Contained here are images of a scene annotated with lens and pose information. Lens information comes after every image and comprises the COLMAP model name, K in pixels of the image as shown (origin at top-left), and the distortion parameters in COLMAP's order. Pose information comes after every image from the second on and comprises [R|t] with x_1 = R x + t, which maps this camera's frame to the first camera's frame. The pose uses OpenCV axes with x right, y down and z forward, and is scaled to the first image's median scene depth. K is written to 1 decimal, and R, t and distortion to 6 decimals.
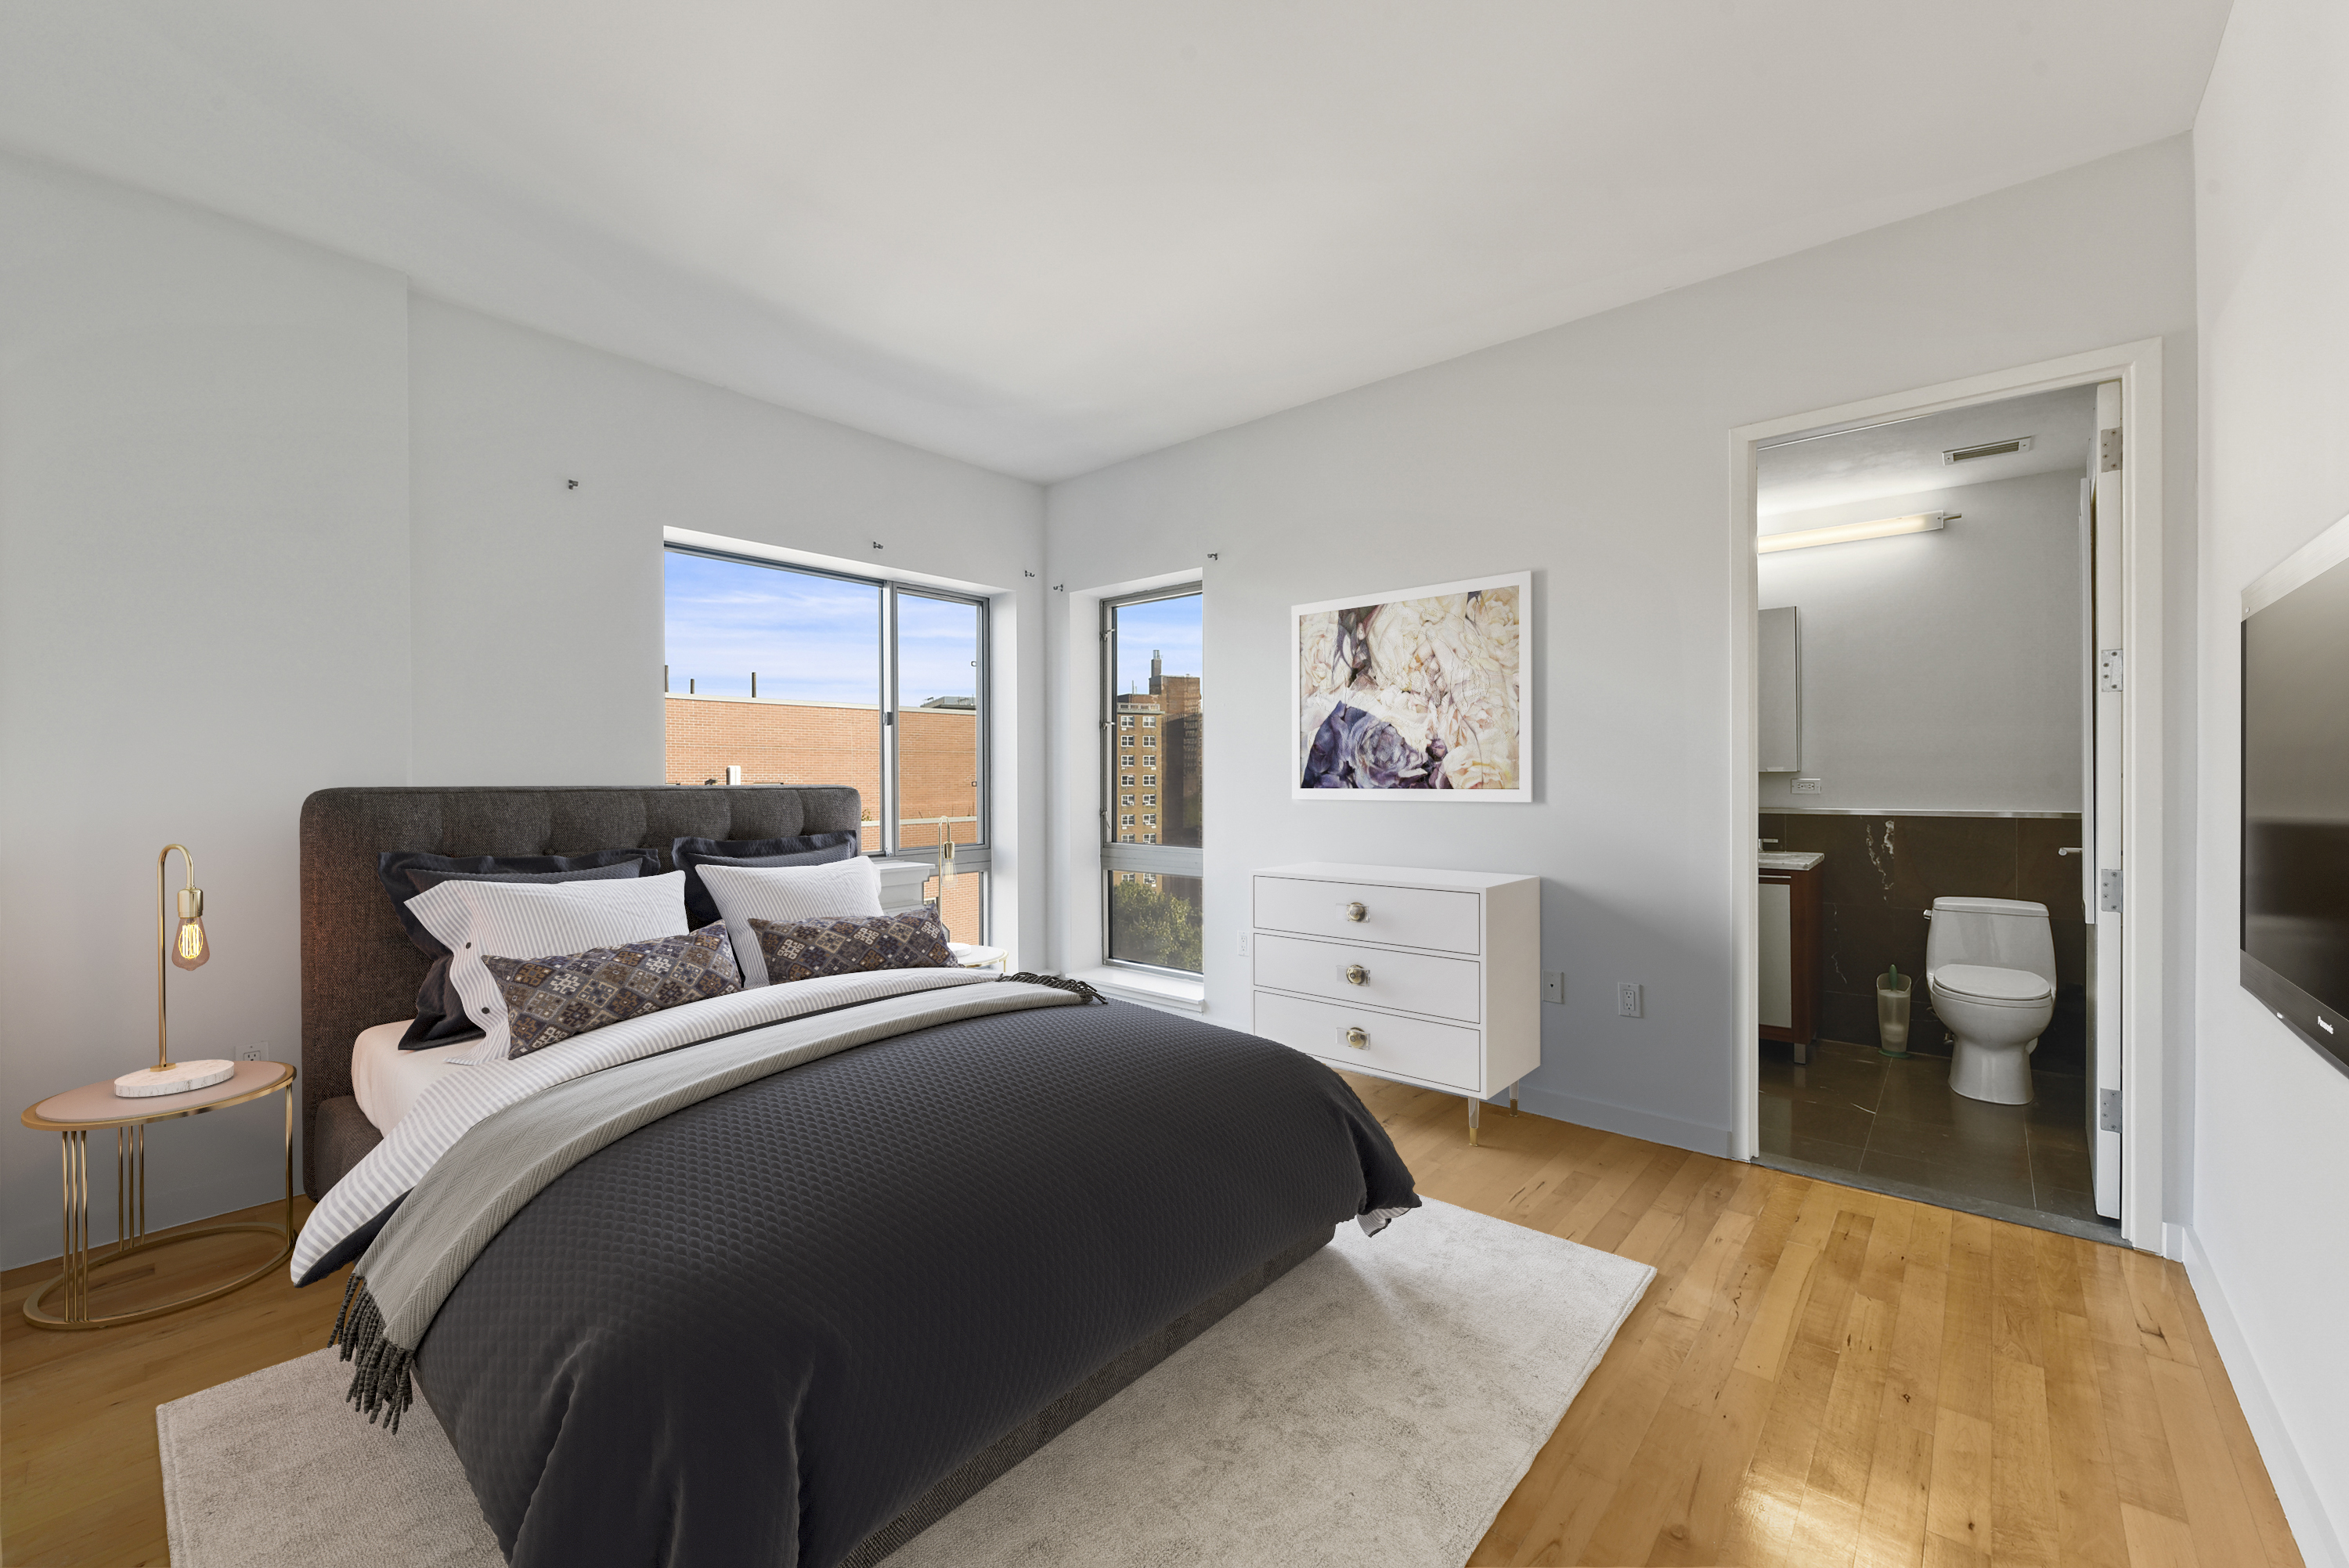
lens RADIAL K [[955.1, 0, 1171.1], [0, 955.1, 785.6], [0, 0, 1]] dist [-0.001694, -0.001187]
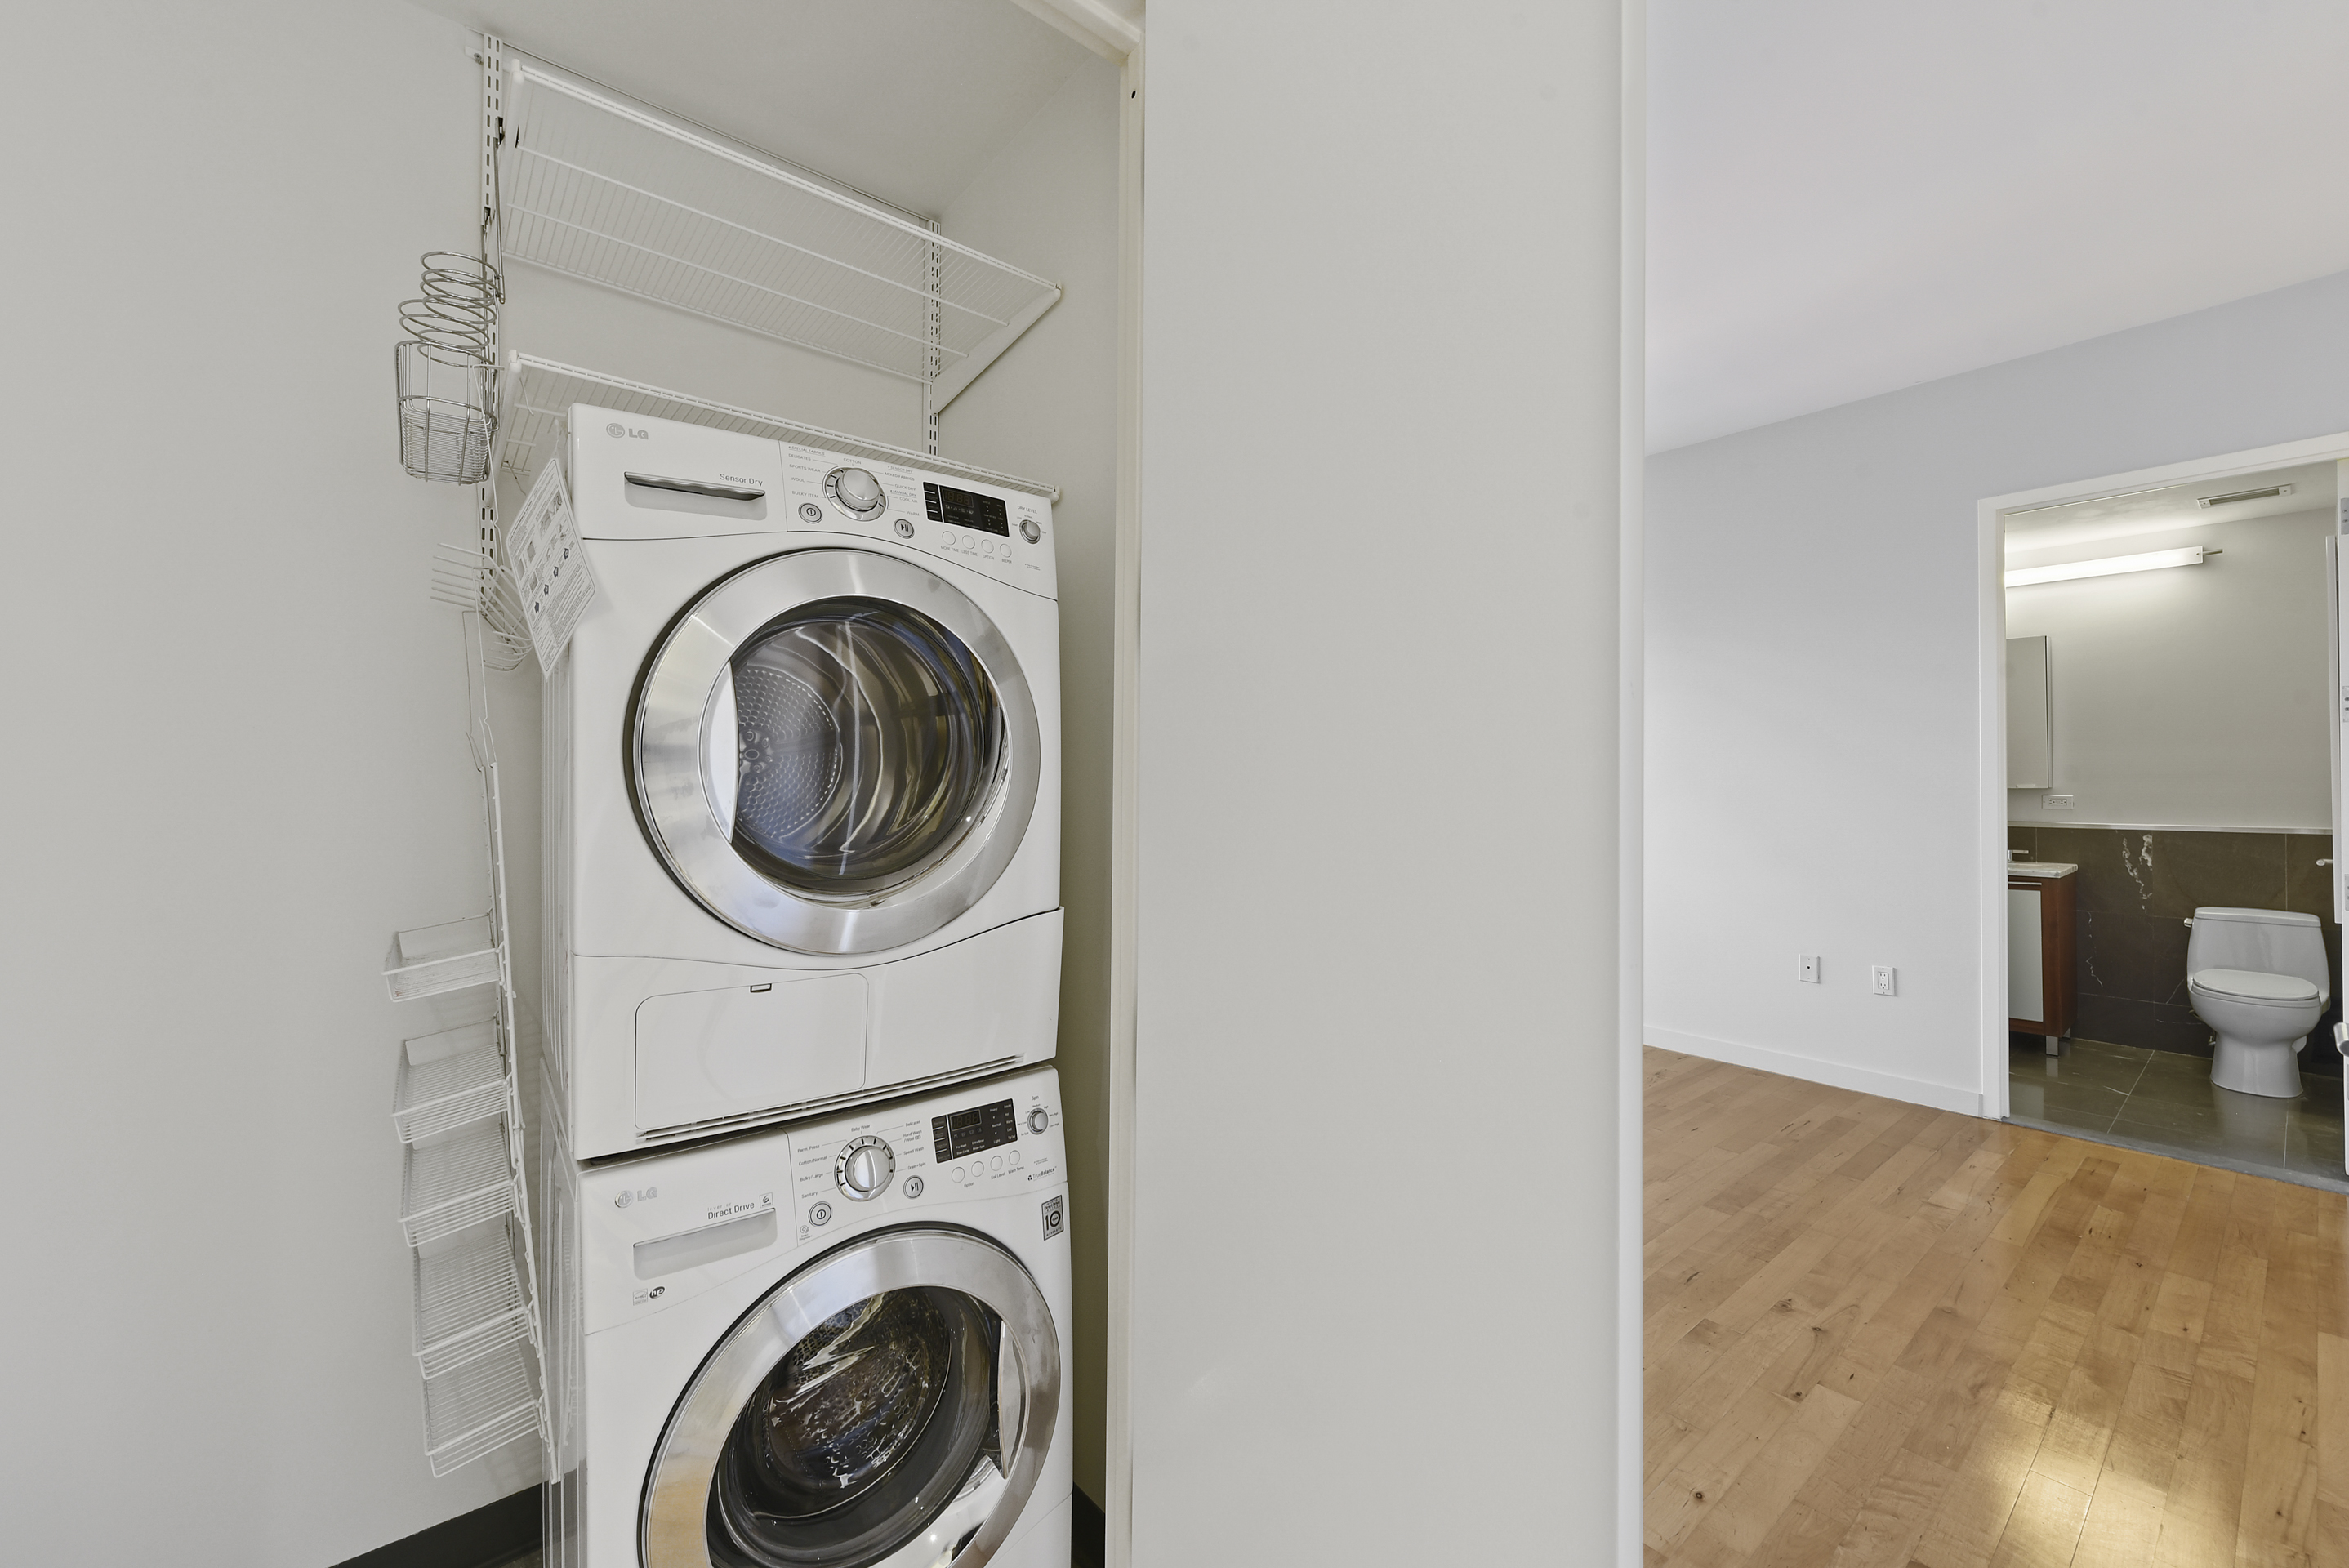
lens RADIAL K [[936.5, 0, 1180.6], [0, 936.5, 774.3], [0, 0, 1]] dist [0.002335, 0.000776]
pose [[0.985375, 0.008097, -0.170210, -0.161598], [-0.011504, 0.999752, -0.019043, 0.001529], [0.170013, 0.020723, 0.985224, -0.264545]]
